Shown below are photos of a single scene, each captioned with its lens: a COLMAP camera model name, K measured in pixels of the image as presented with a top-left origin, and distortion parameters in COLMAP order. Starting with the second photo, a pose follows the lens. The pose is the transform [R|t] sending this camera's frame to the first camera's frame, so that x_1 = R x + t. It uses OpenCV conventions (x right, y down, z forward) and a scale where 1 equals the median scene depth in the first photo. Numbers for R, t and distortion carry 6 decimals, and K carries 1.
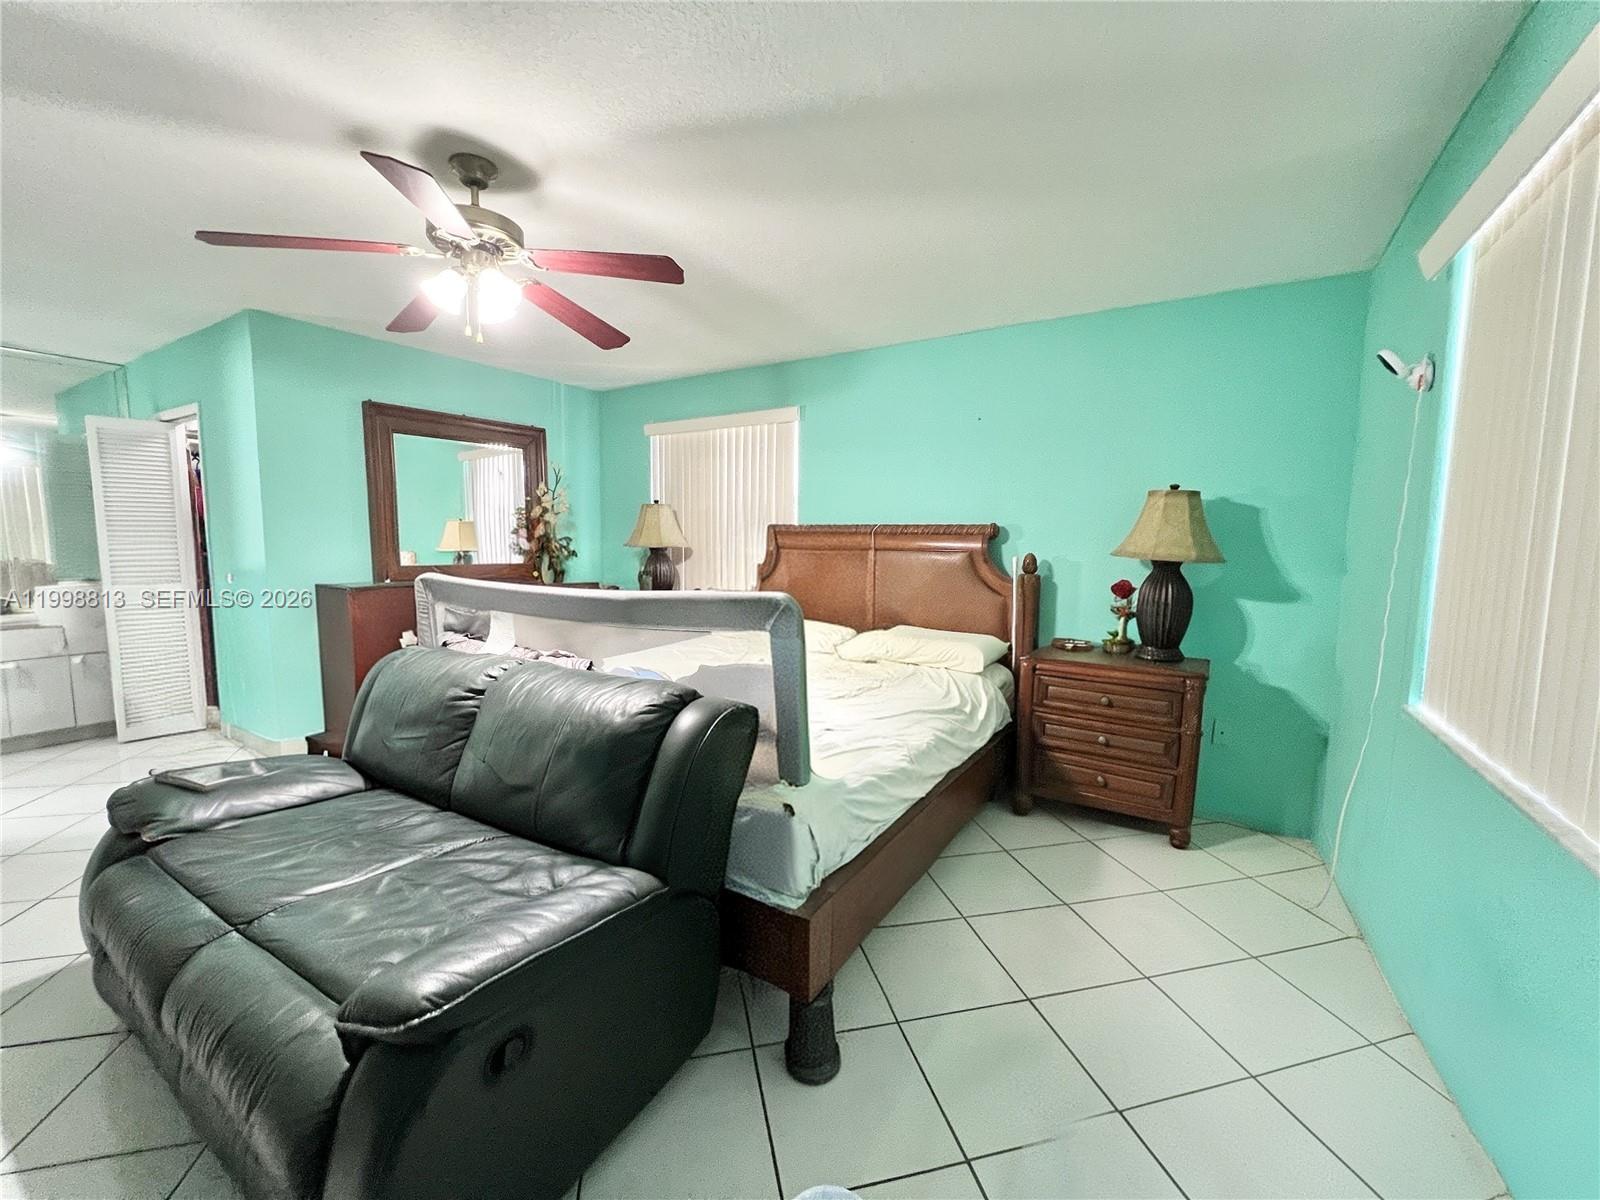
lens RADIAL K [[648.3, 0, 791.9], [0, 648.3, 613.0], [0, 0, 1]] dist [-0.002055, -0.000291]
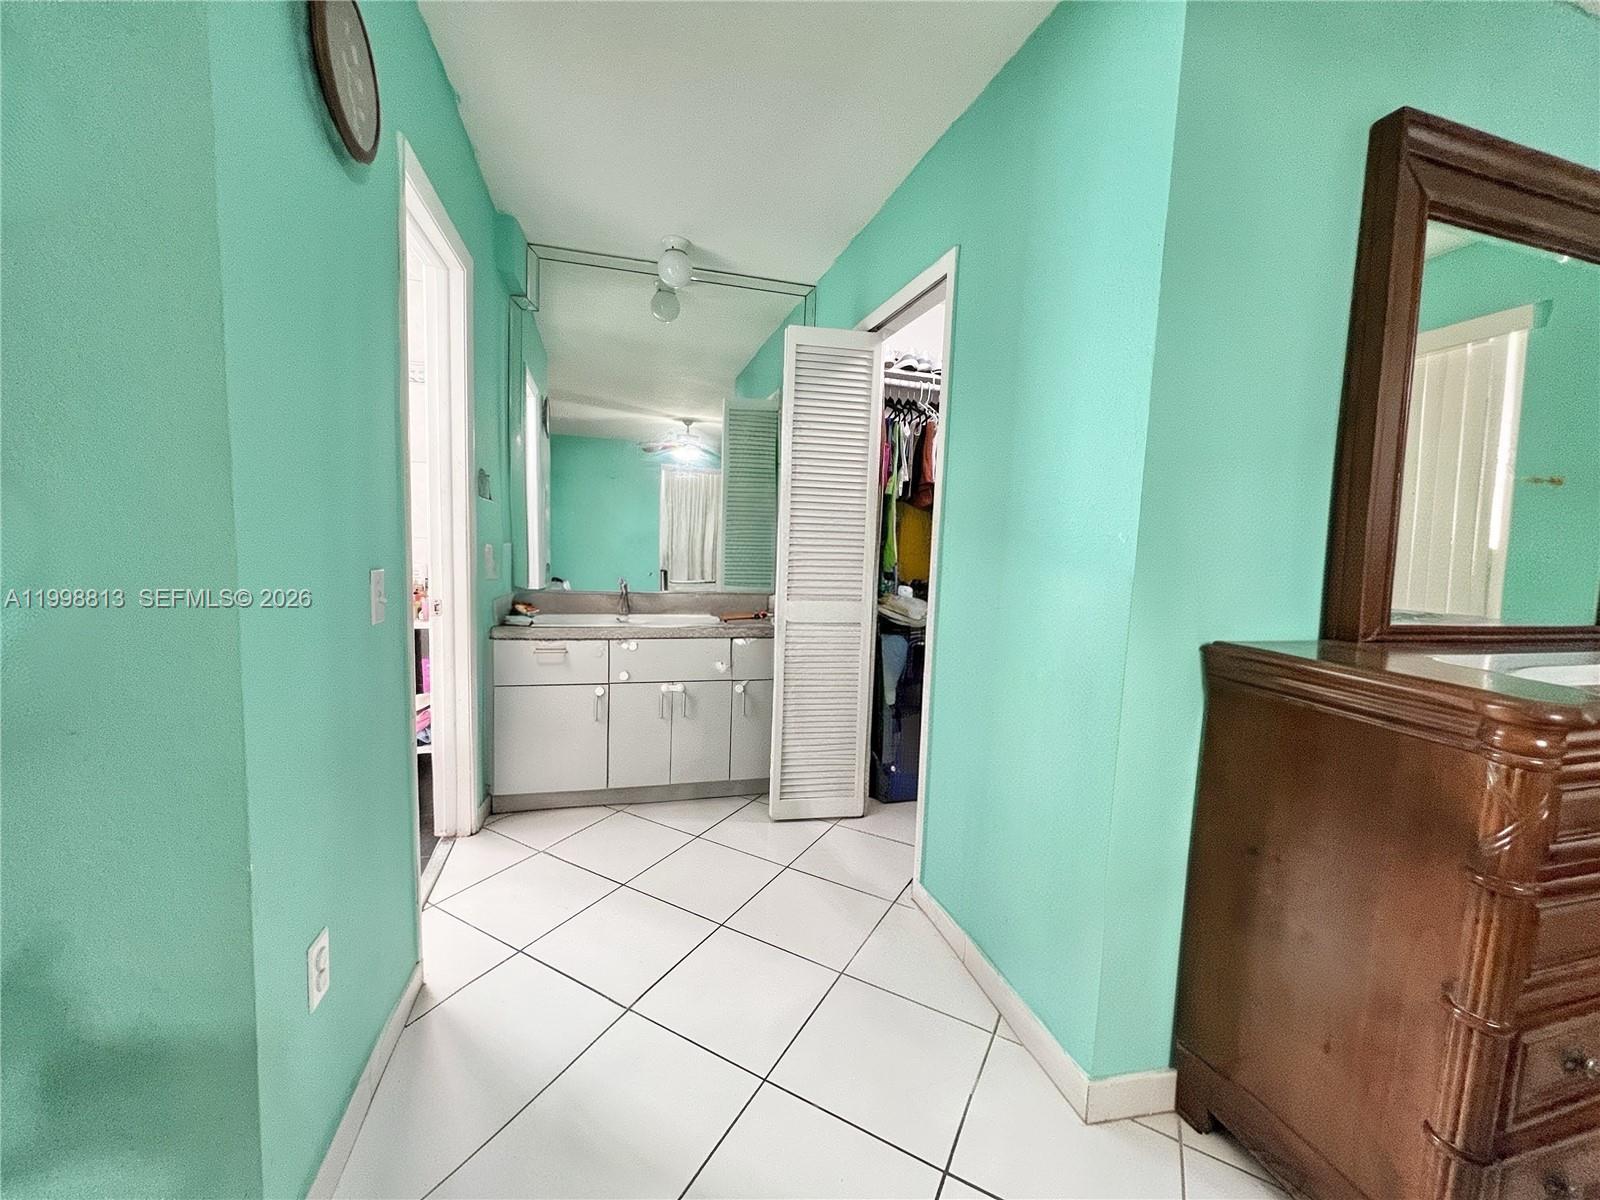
lens RADIAL K [[648.3, 0, 801.6], [0, 648.3, 587.9], [0, 0, 1]] dist [-0.002055, -0.000291]
pose [[0.747098, 0.079688, -0.659920, -0.597041], [-0.091208, 0.995687, 0.016977, -0.054954], [0.658427, 0.047507, 0.751144, 0.507177]]
